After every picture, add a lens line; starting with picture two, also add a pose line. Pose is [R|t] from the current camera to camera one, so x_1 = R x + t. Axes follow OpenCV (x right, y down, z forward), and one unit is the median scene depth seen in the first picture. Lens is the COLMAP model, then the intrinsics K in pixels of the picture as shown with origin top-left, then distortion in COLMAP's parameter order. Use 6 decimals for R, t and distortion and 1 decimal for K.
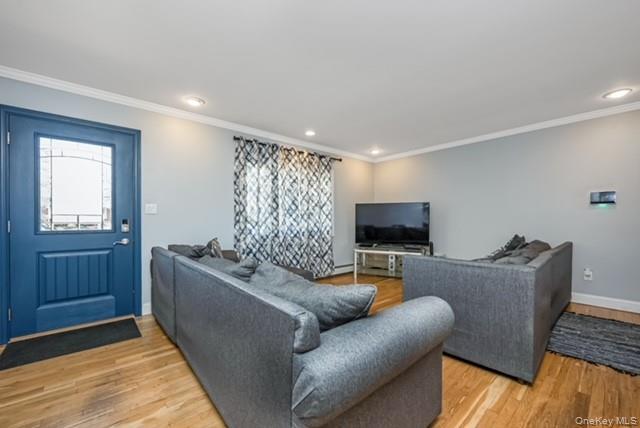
lens RADIAL K [[258.5, 0, 320.6], [0, 258.5, 217.9], [0, 0, 1]] dist [0.000133, 0.000351]
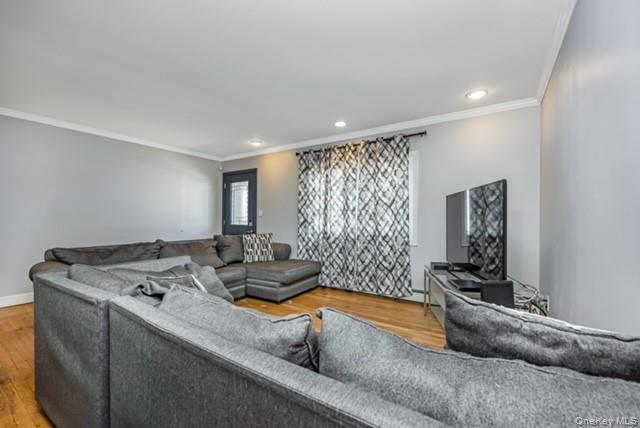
lens RADIAL K [[258.5, 0, 320.2], [0, 258.5, 216.9], [0, 0, 1]] dist [0.000133, 0.000351]
pose [[0.288948, -0.009344, -0.957299, 0.715652], [-0.005191, 0.999922, -0.011326, 0.003560], [0.957331, 0.008242, 0.288877, 0.614340]]
